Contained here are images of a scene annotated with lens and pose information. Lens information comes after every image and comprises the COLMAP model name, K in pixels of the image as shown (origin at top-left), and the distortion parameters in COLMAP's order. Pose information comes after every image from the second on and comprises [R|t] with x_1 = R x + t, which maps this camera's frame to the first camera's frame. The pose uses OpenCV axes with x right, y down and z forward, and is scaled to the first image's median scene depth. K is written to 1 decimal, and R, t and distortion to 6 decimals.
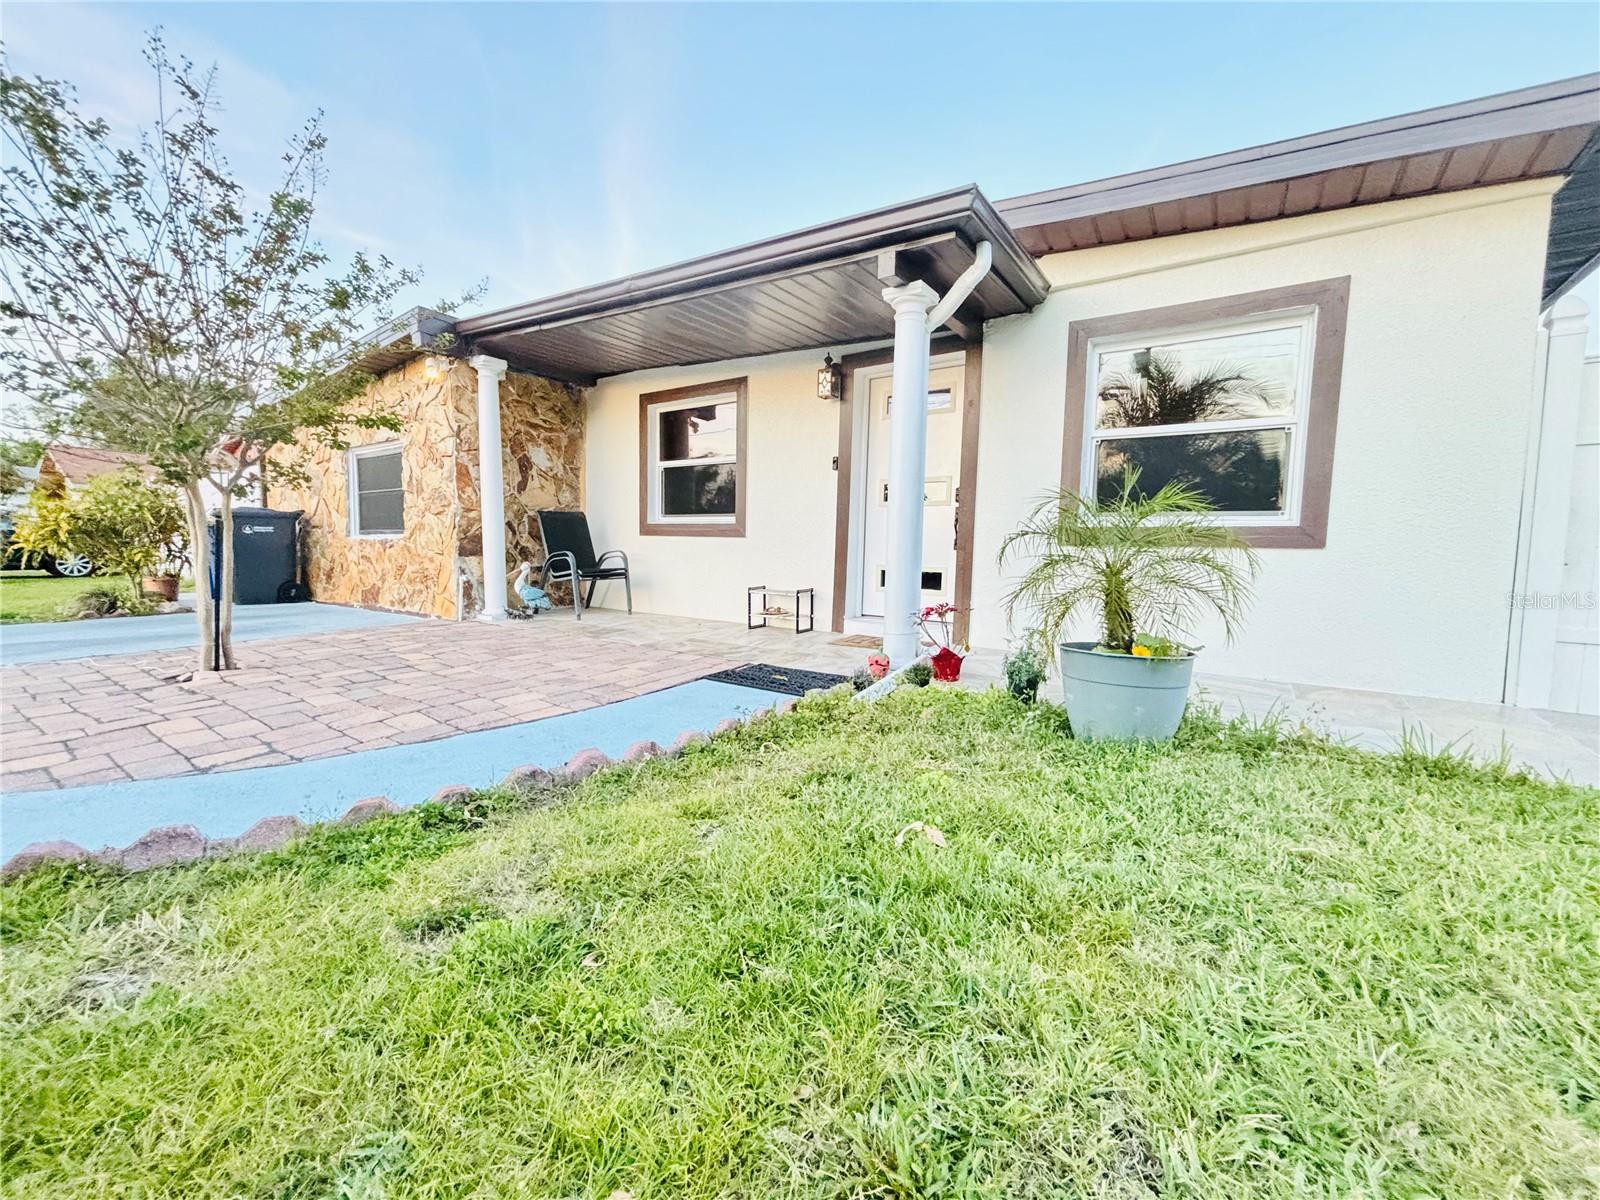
lens RADIAL K [[652.8, 0, 800.0], [0, 652.8, 600.0], [0, 0, 1]] dist [-0.000455, 0.000157]
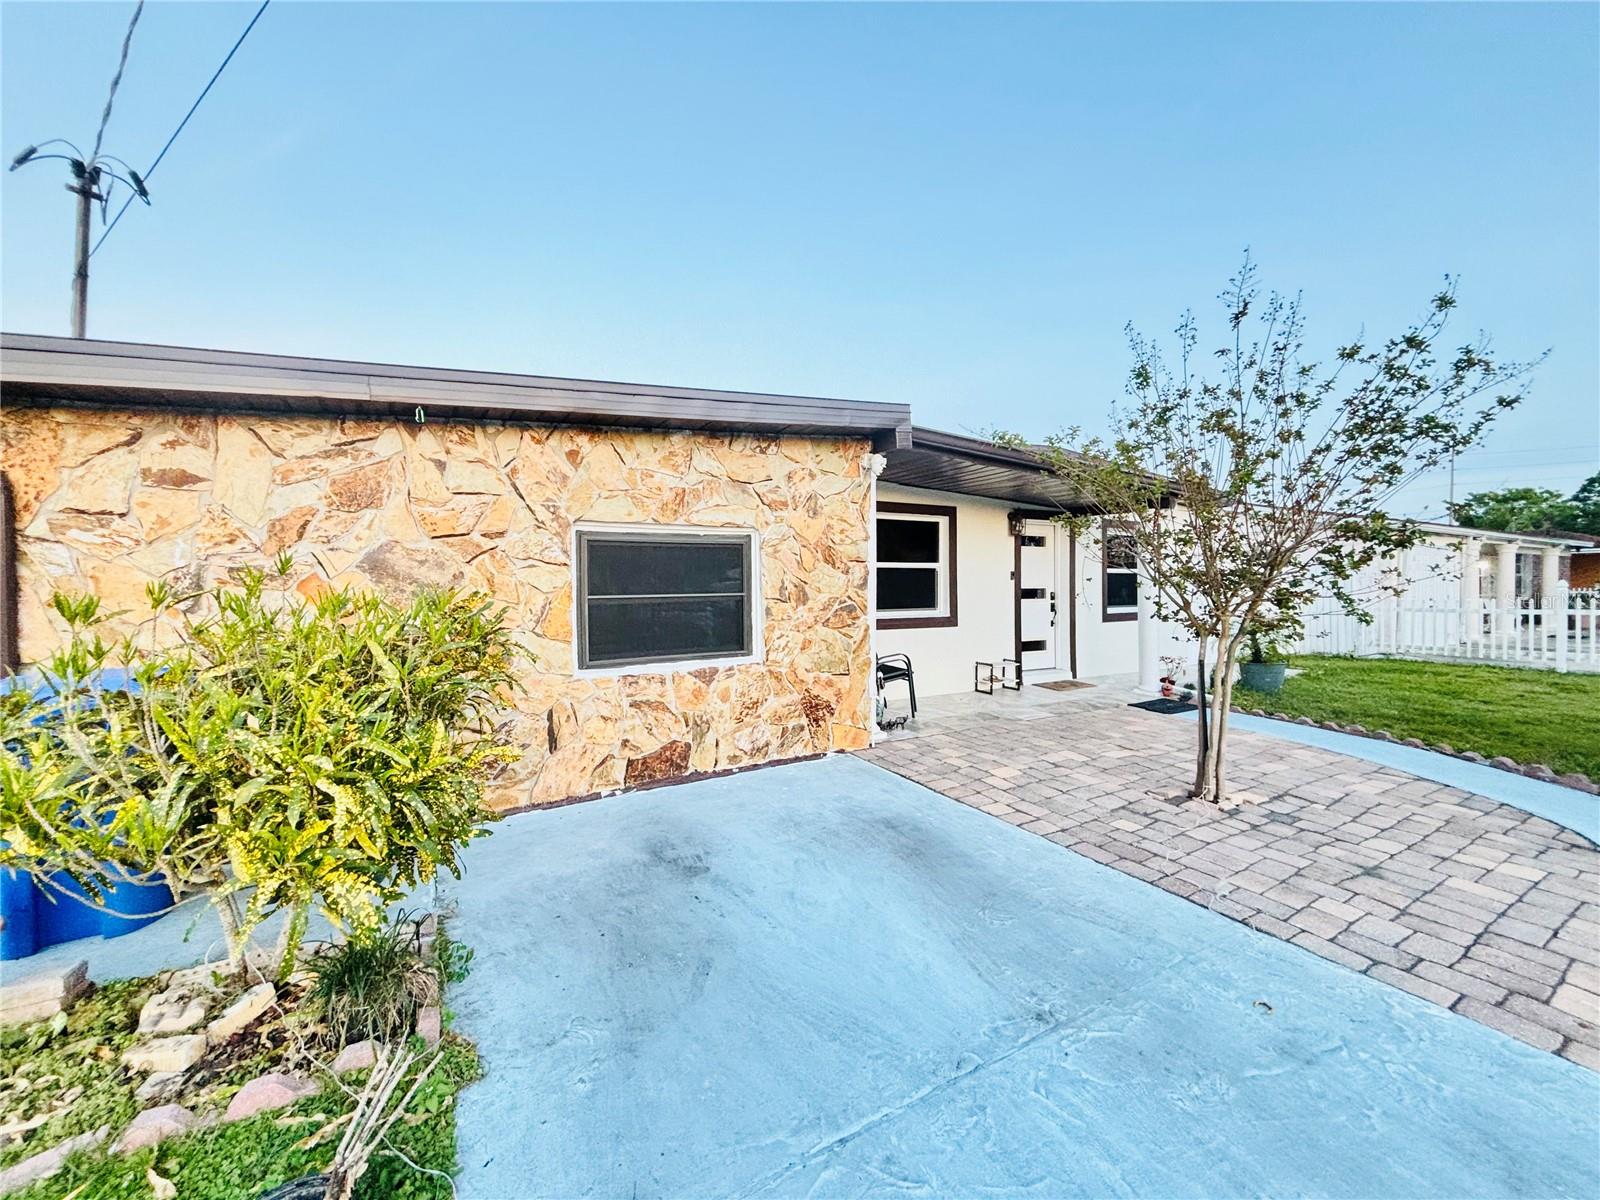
lens RADIAL K [[637.8, 0, 812.3], [0, 637.8, 589.0], [0, 0, 1]] dist [-0.000812, -0.000141]
pose [[0.437272, -0.024913, 0.898984, -1.418691], [0.096107, 0.995186, -0.019169, -0.182275], [-0.894179, 0.094781, 0.437561, 0.720929]]
